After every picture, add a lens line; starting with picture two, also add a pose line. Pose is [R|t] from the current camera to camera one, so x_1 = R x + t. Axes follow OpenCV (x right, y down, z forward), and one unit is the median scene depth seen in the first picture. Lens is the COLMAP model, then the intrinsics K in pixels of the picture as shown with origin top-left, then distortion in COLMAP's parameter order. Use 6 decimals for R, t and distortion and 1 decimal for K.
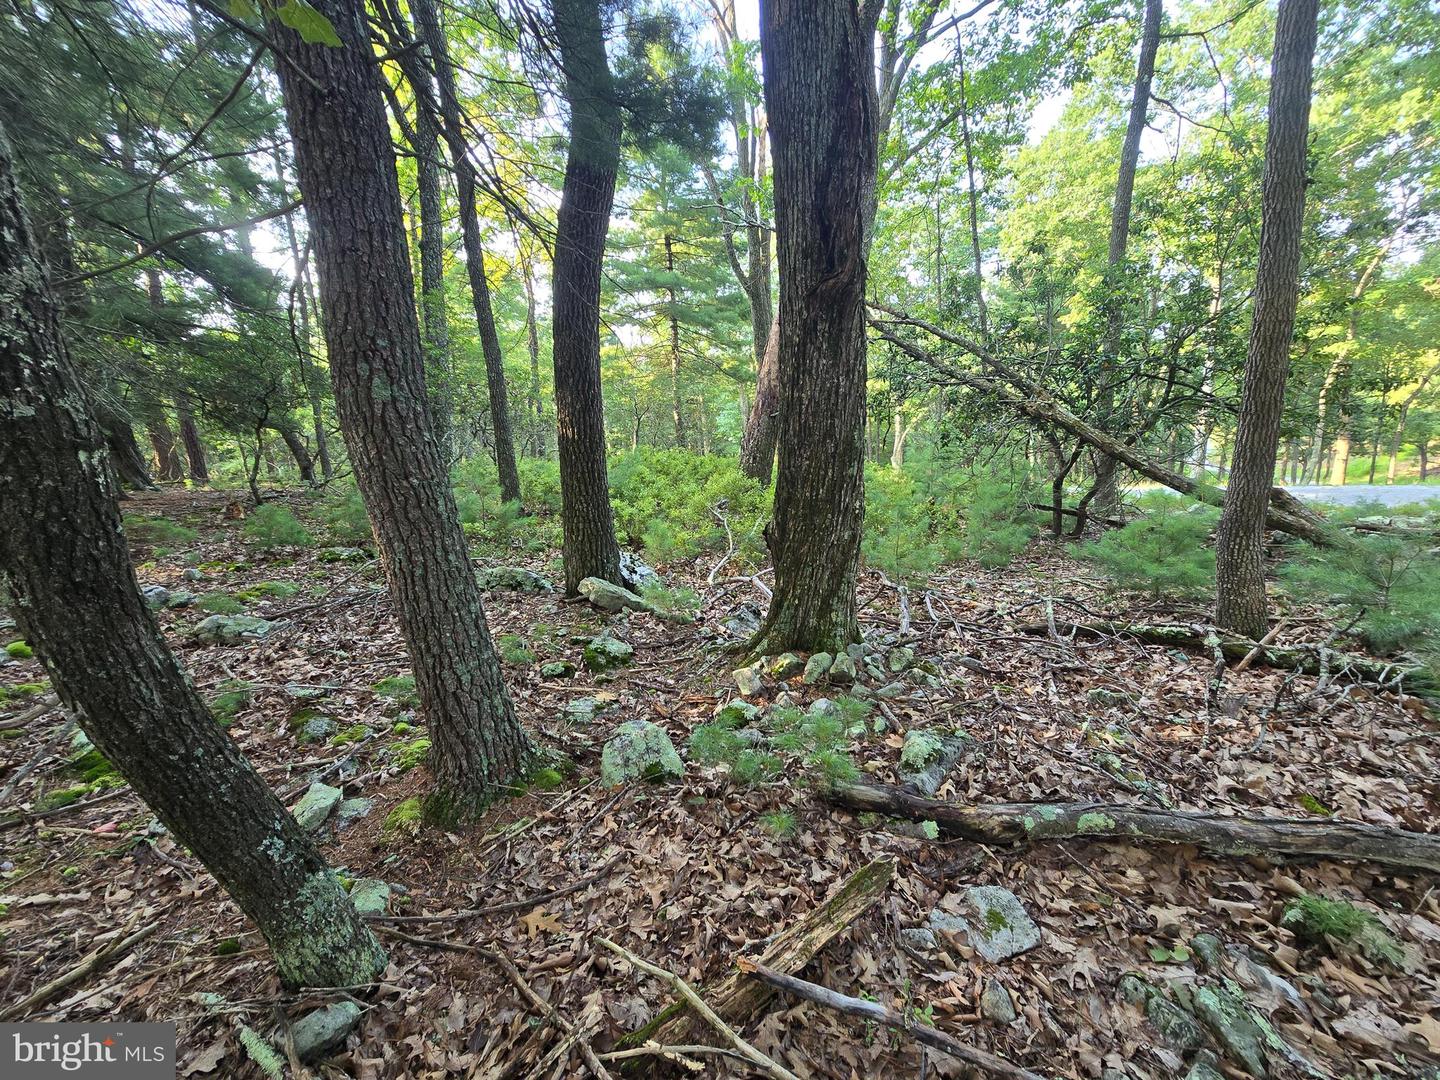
lens RADIAL K [[589.3, 0, 713.2], [0, 589.3, 538.0], [0, 0, 1]] dist [-0.001502, 0.000041]
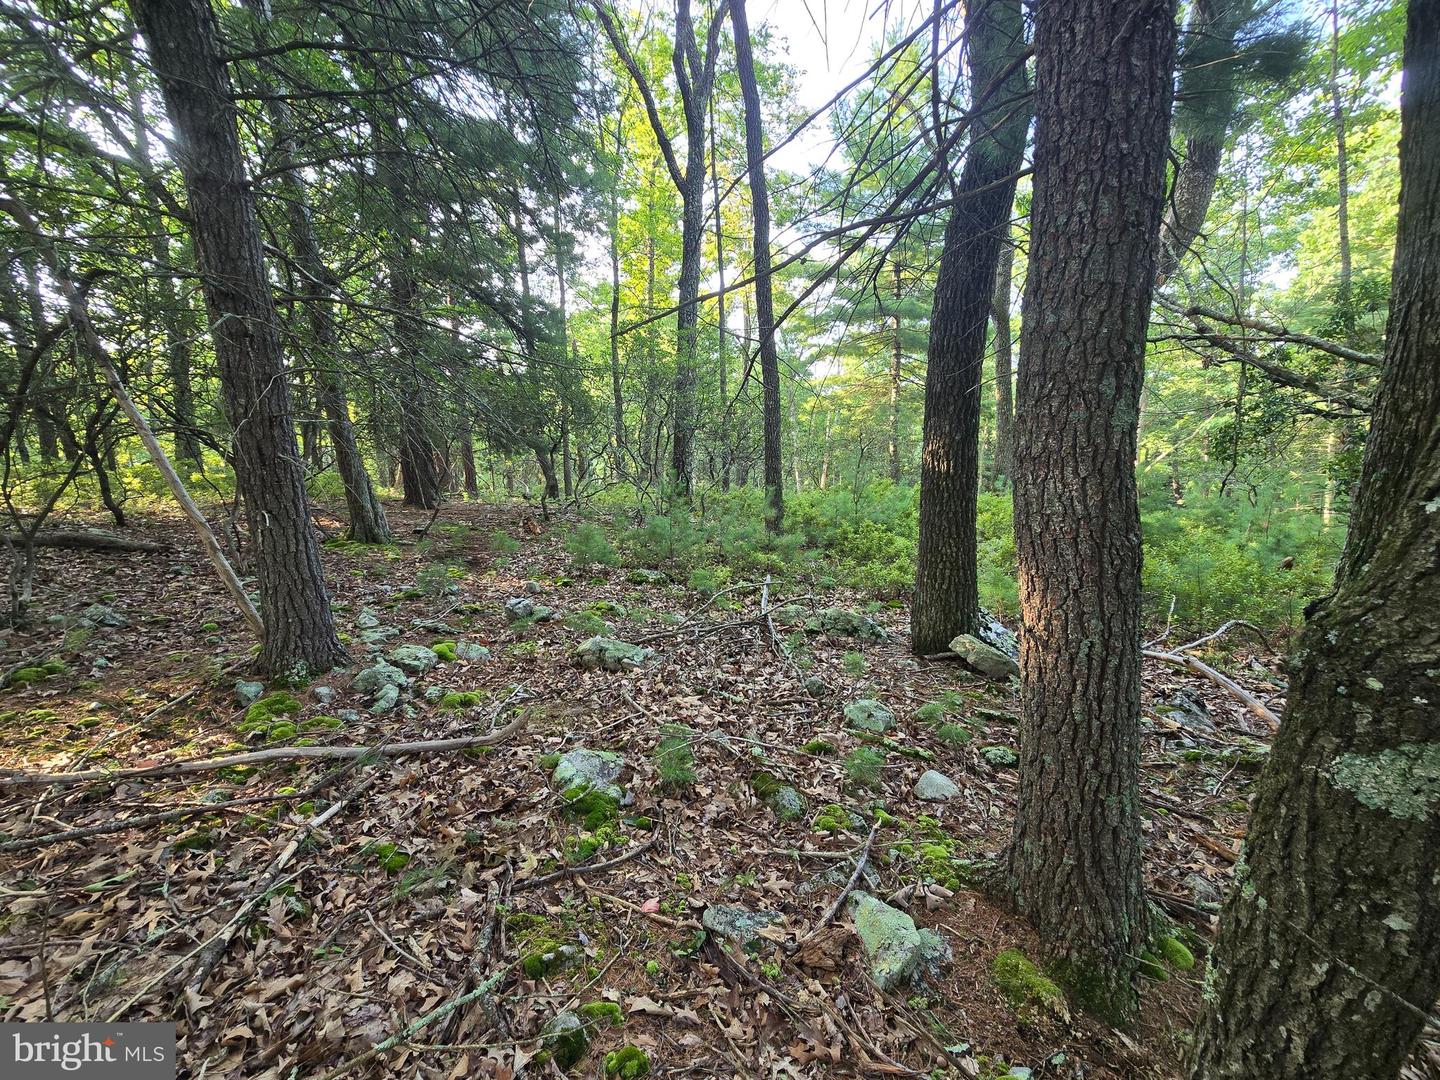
lens RADIAL K [[589.3, 0, 713.2], [0, 589.3, 538.0], [0, 0, 1]] dist [-0.001502, 0.000041]
pose [[0.960892, 0.063691, -0.269499, -0.300083], [-0.076737, 0.996321, -0.038143, -0.010602], [0.266078, 0.057332, 0.962245, 0.060738]]
